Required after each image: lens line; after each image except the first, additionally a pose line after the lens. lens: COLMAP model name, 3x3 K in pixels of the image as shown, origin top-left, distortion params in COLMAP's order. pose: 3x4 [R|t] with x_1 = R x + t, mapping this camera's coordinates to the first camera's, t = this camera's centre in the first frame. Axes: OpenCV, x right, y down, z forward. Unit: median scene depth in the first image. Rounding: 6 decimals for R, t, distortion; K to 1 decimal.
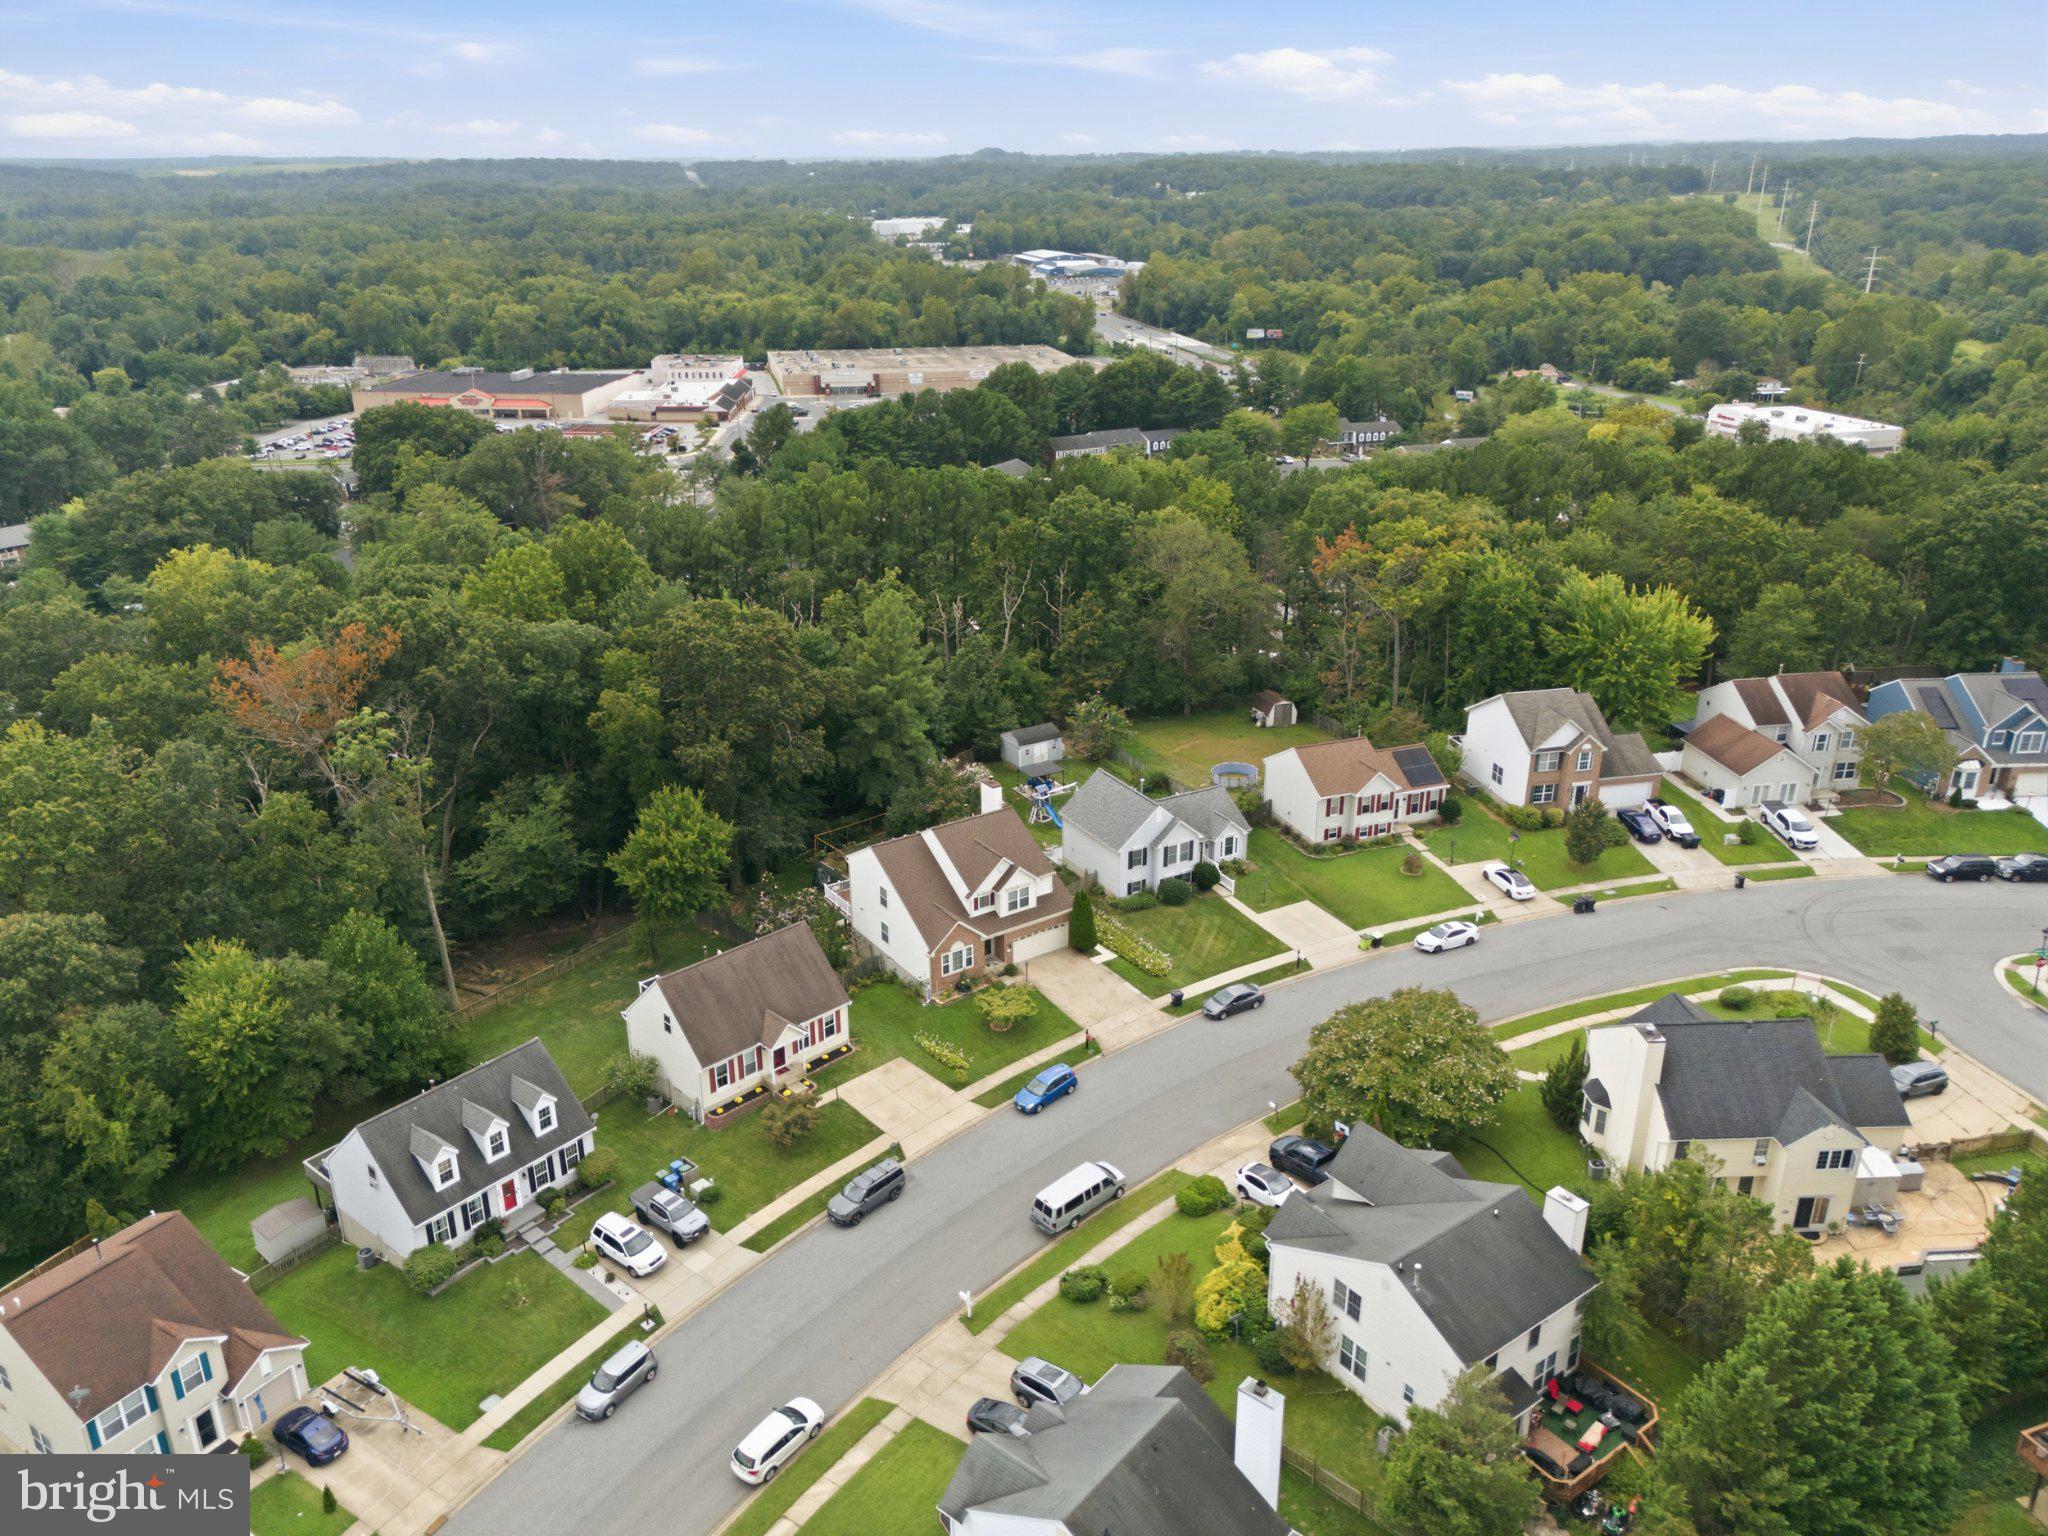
lens RADIAL K [[1543.6, 0, 1058.6], [0, 1543.6, 767.7], [0, 0, 1]] dist [0.075742, -0.000220]
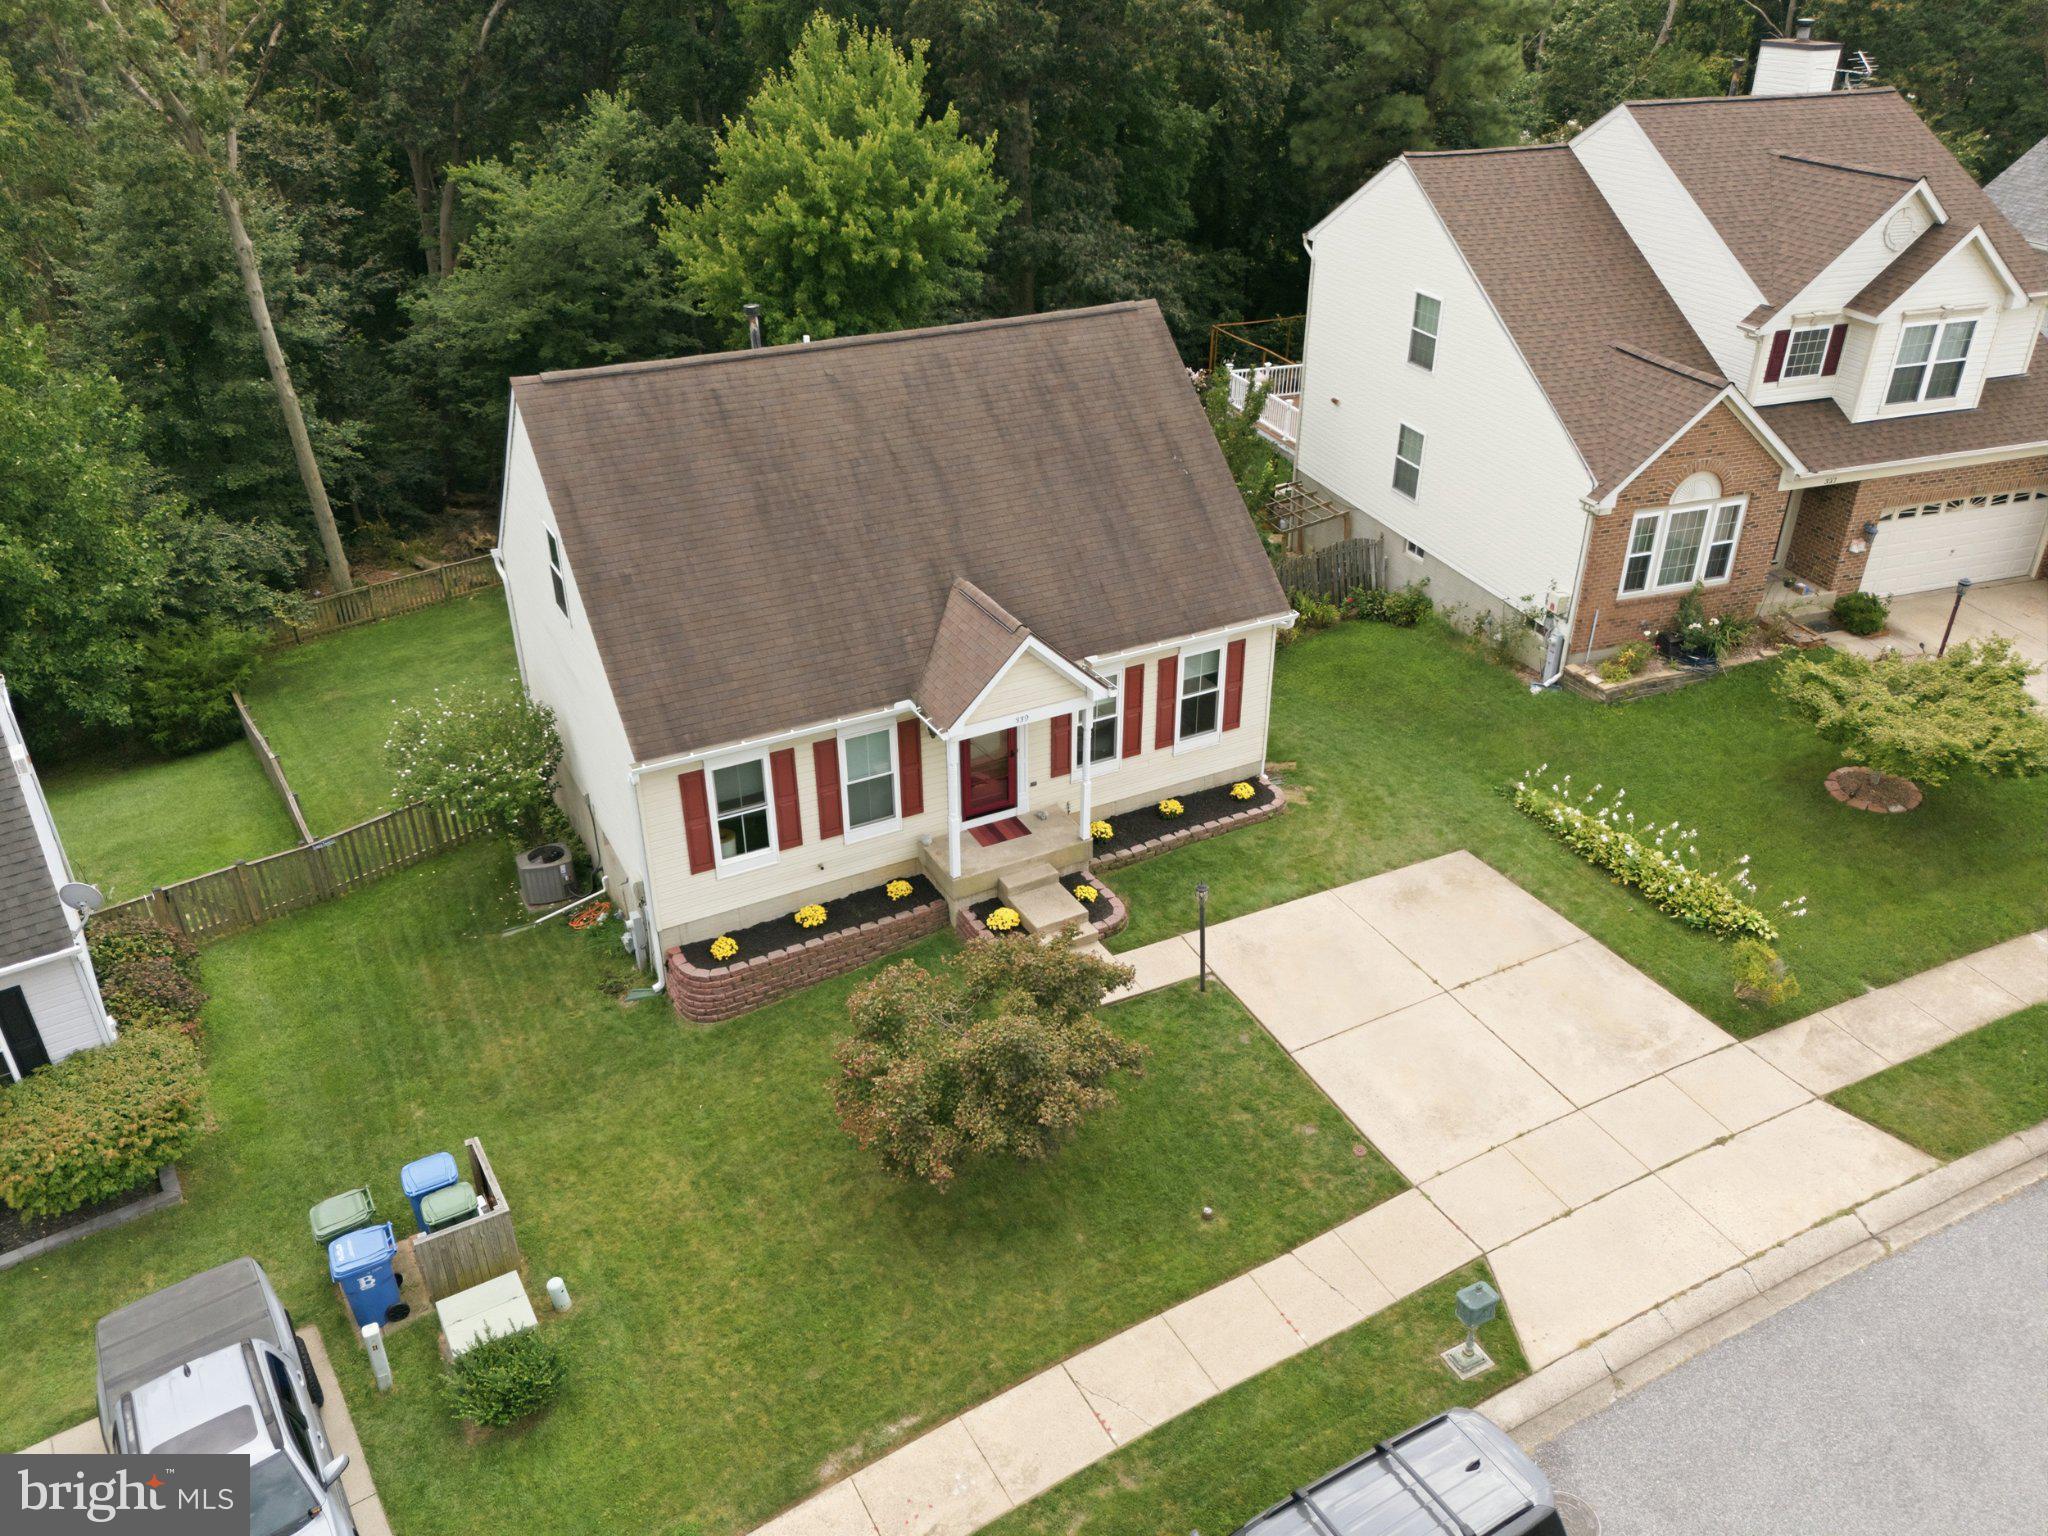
lens RADIAL K [[1543.6, 0, 1058.6], [0, 1543.6, 767.7], [0, 0, 1]] dist [0.075742, -0.000220]
pose [[0.963730, 0.135311, -0.230033, -0.109239], [-0.107633, 0.985794, 0.128936, 0.147686], [0.244212, -0.099501, 0.964604, 0.741089]]
